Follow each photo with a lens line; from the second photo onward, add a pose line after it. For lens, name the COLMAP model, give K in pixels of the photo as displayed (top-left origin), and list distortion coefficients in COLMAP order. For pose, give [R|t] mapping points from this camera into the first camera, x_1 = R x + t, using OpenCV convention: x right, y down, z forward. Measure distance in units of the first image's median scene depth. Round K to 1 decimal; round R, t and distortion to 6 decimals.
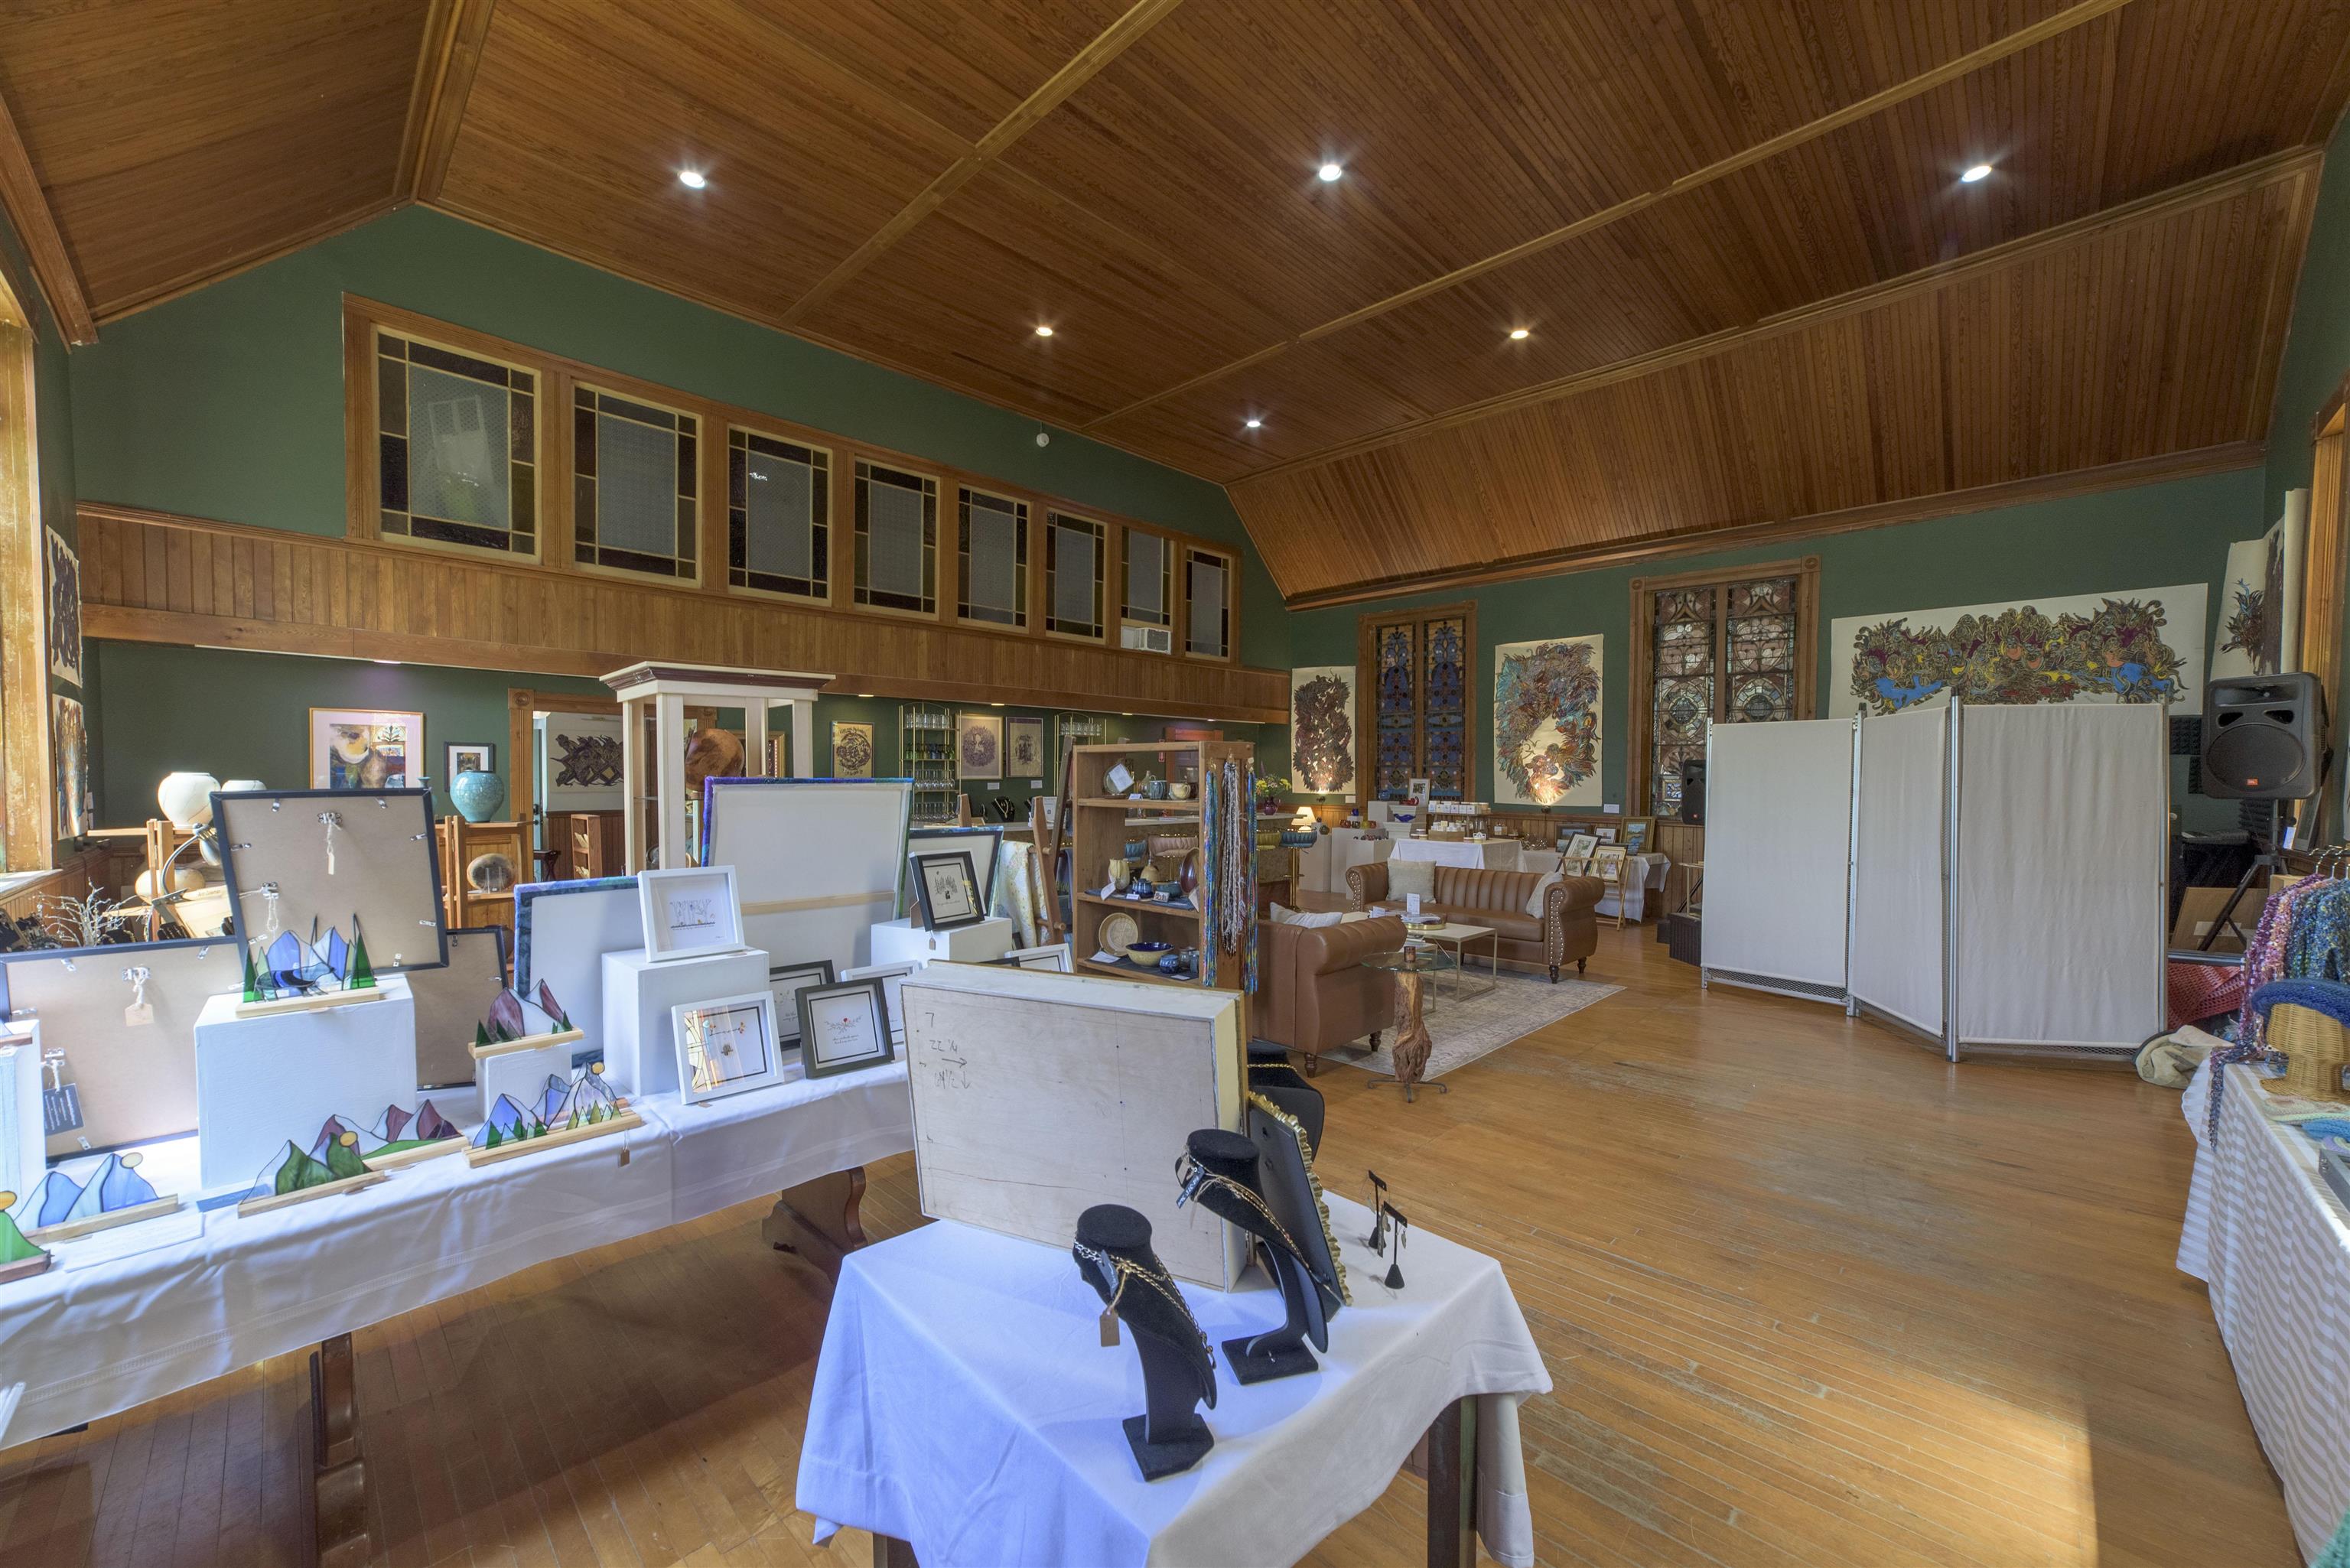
lens RADIAL K [[898.9, 0, 1178.3], [0, 898.9, 799.3], [0, 0, 1]] dist [-0.019417, 0.007594]
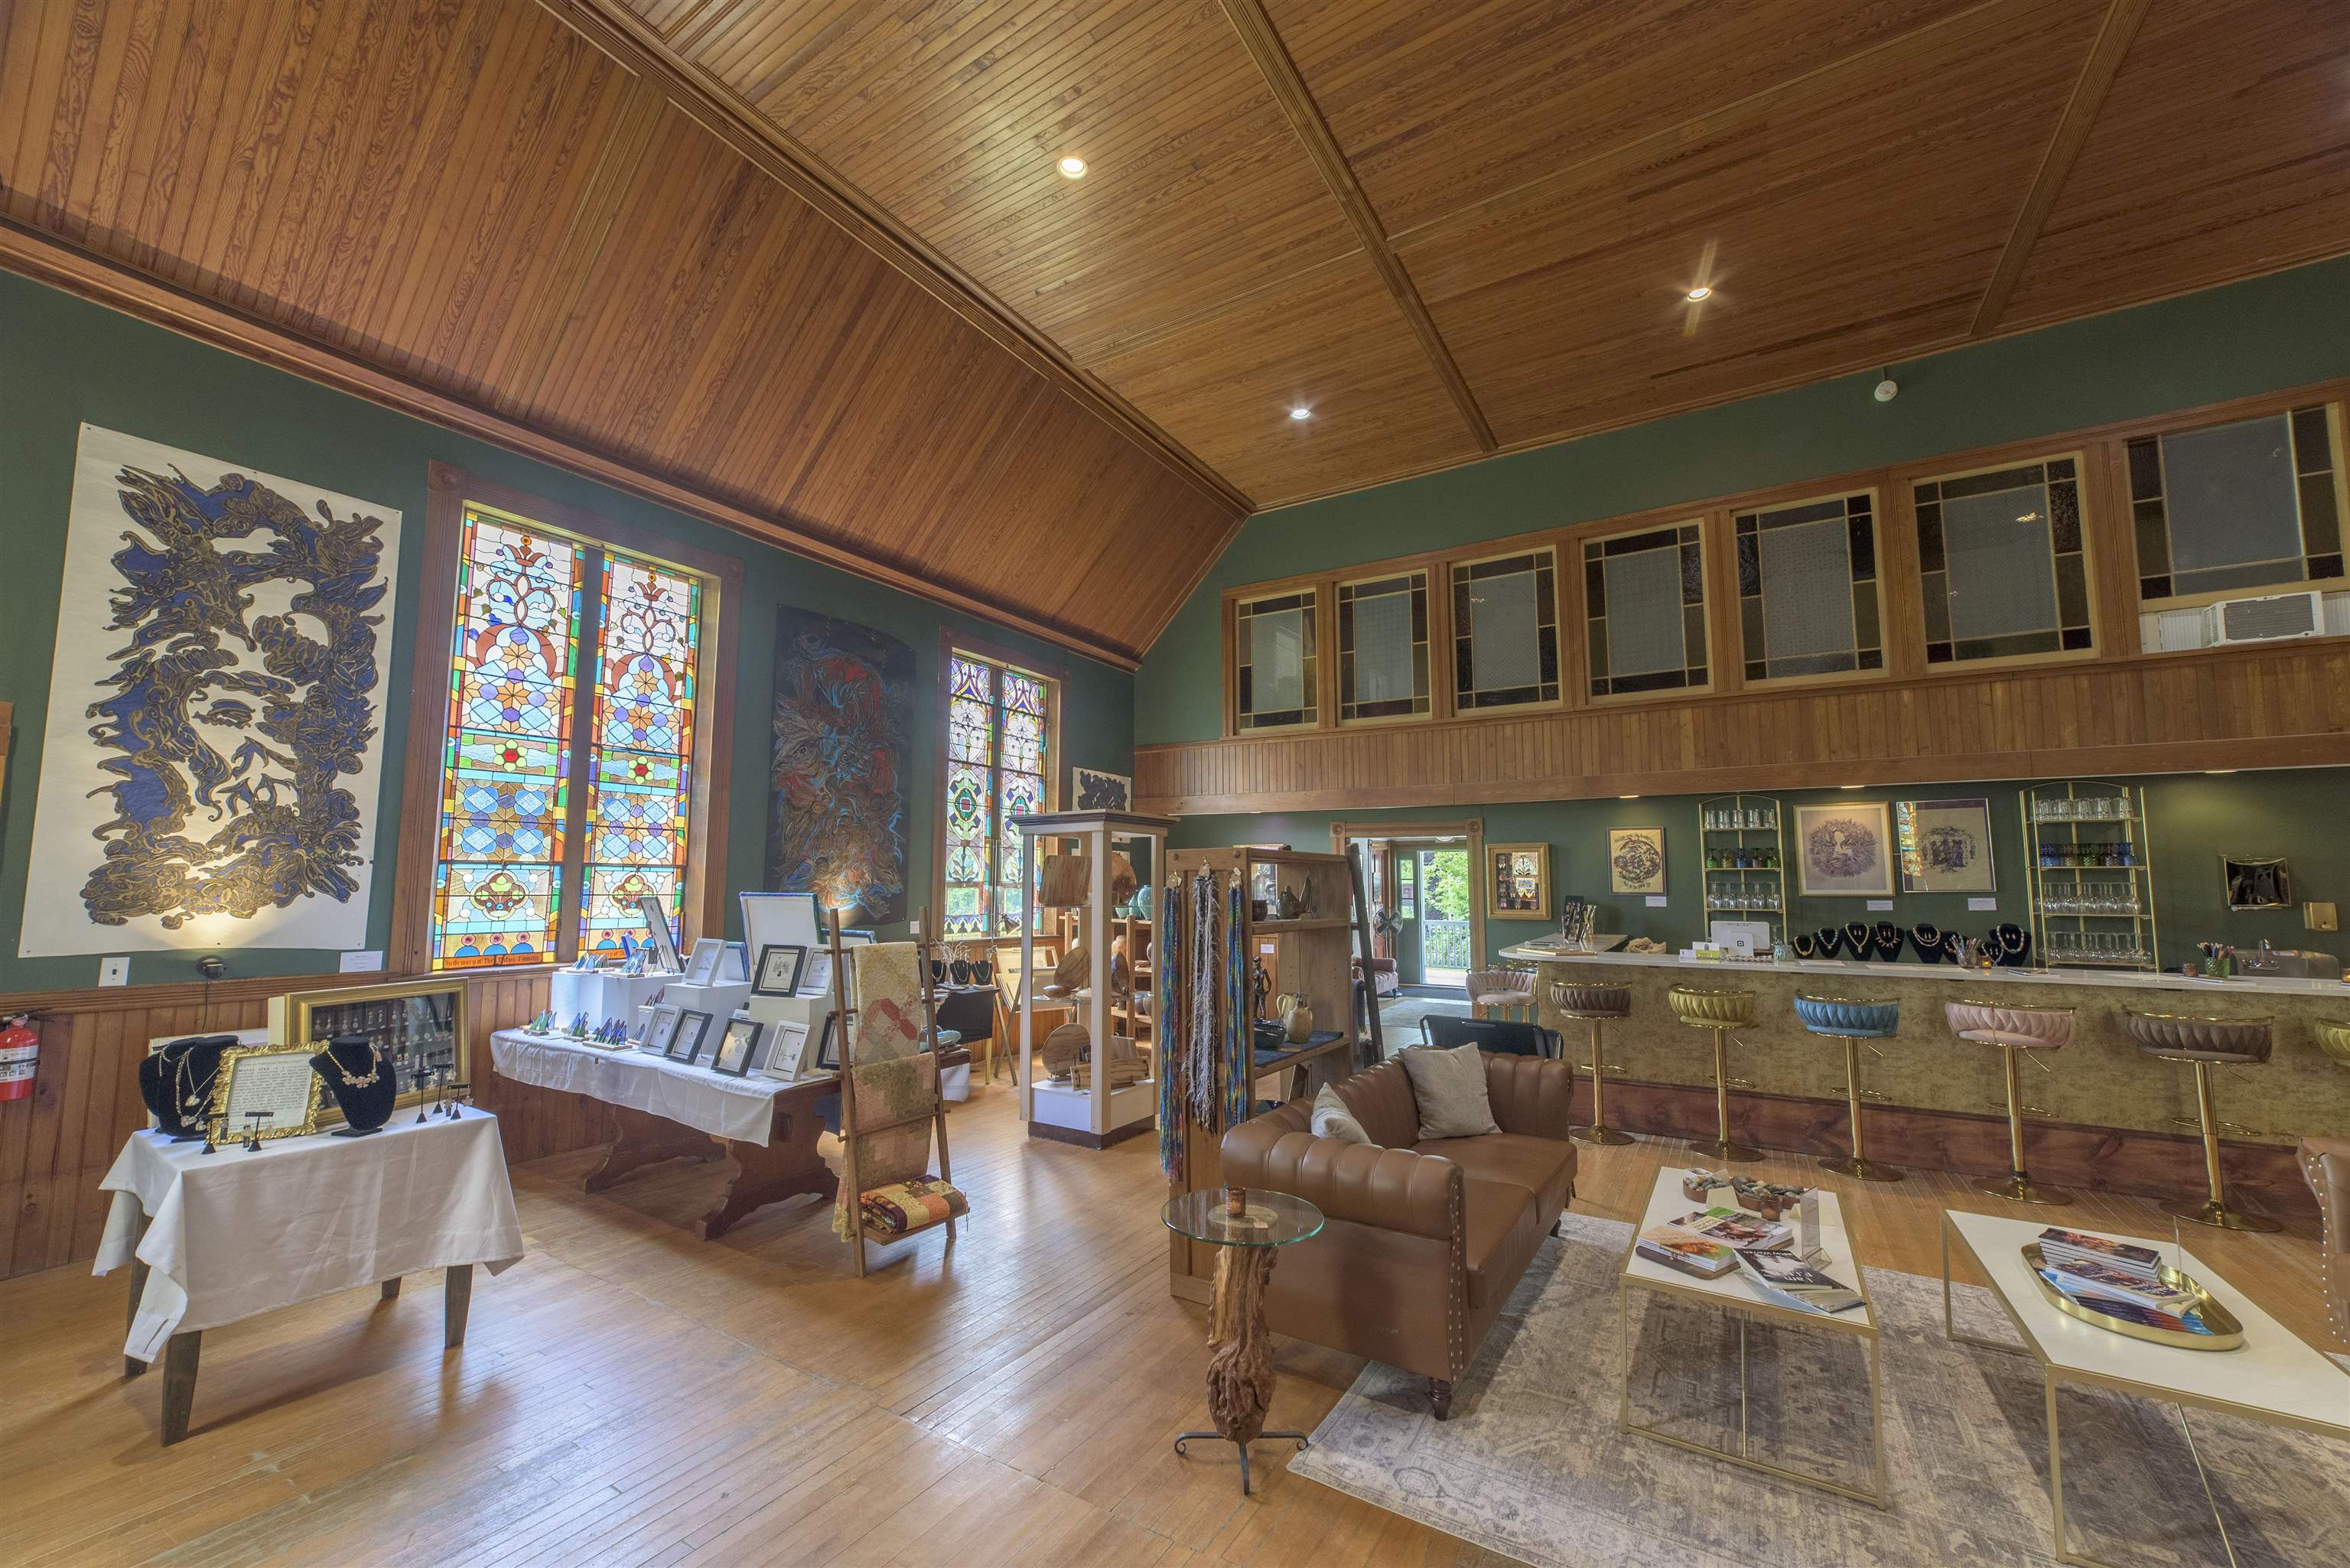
lens RADIAL K [[898.9, 0, 1178.3], [0, 898.9, 799.3], [0, 0, 1]] dist [-0.019417, 0.007594]
pose [[0.217159, -0.098444, -0.971160, 0.346388], [-0.031250, 0.993691, -0.107715, -0.005691], [0.975636, 0.053740, 0.212712, 0.343865]]
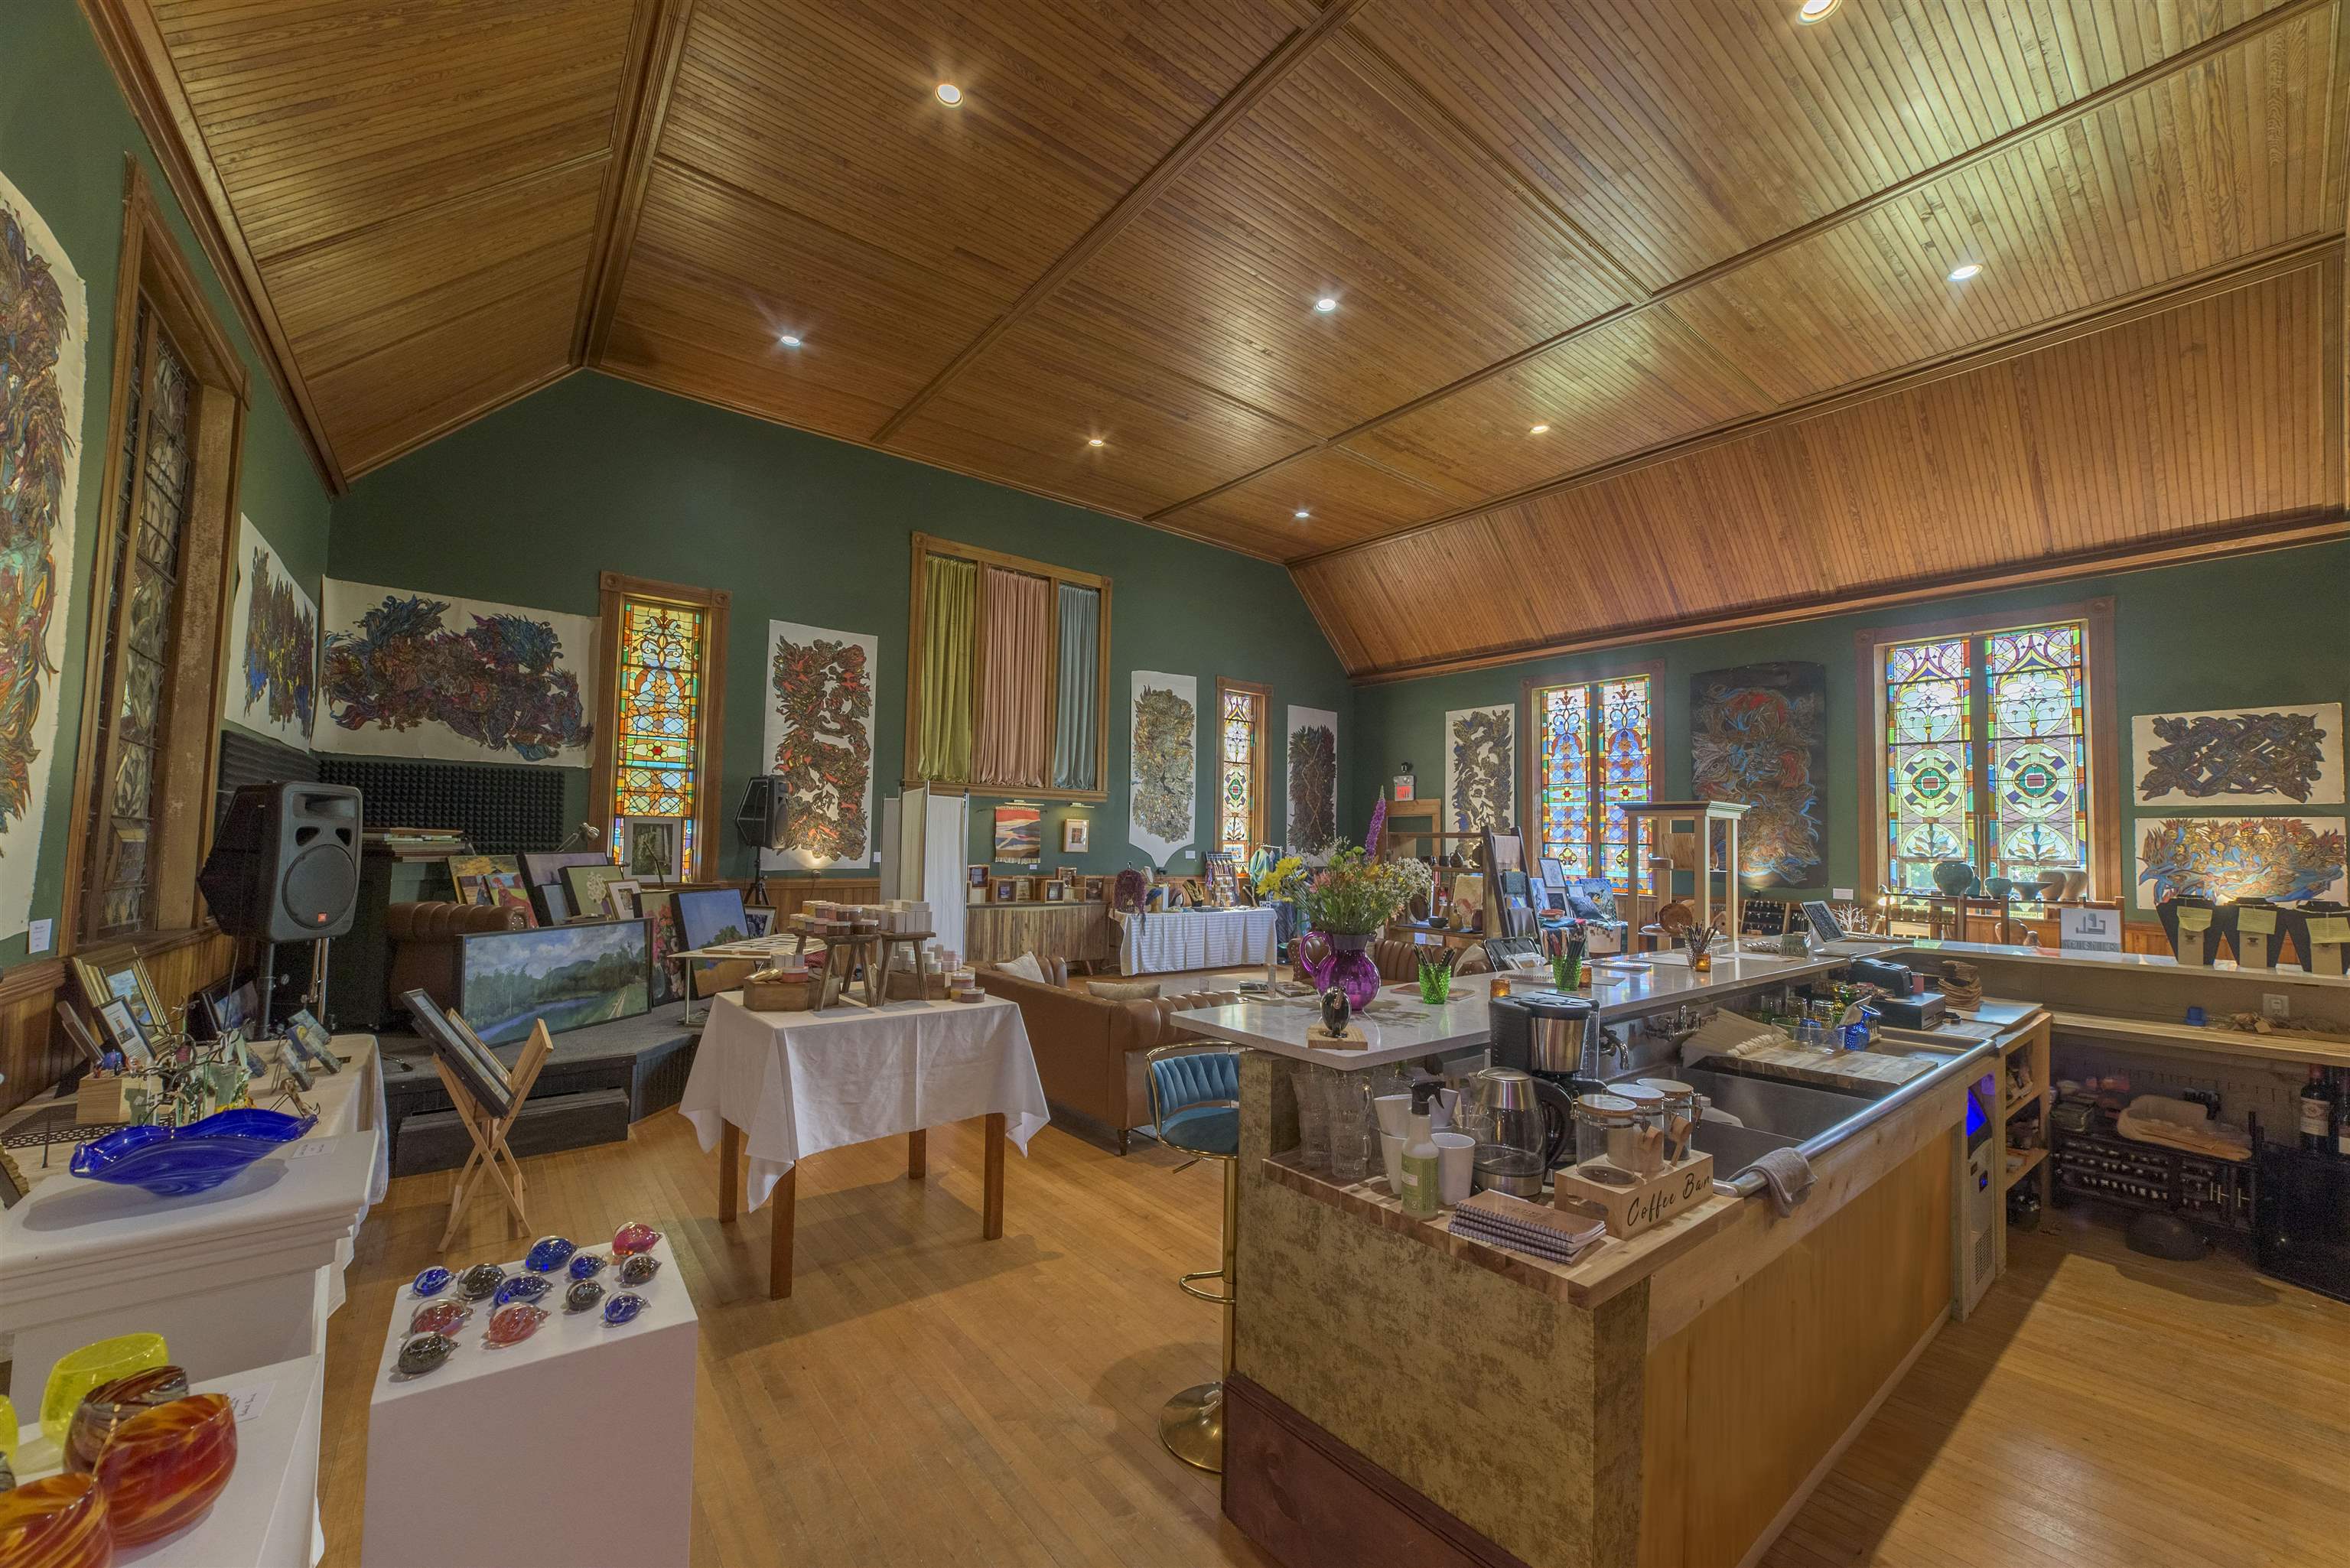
lens RADIAL K [[898.9, 0, 1178.3], [0, 898.9, 799.3], [0, 0, 1]] dist [-0.019417, 0.007594]
pose [[-0.991600, -0.020369, 0.127729, 0.113437], [-0.022723, 0.999597, -0.017002, -0.036363], [-0.127331, -0.019762, -0.991663, 1.228387]]
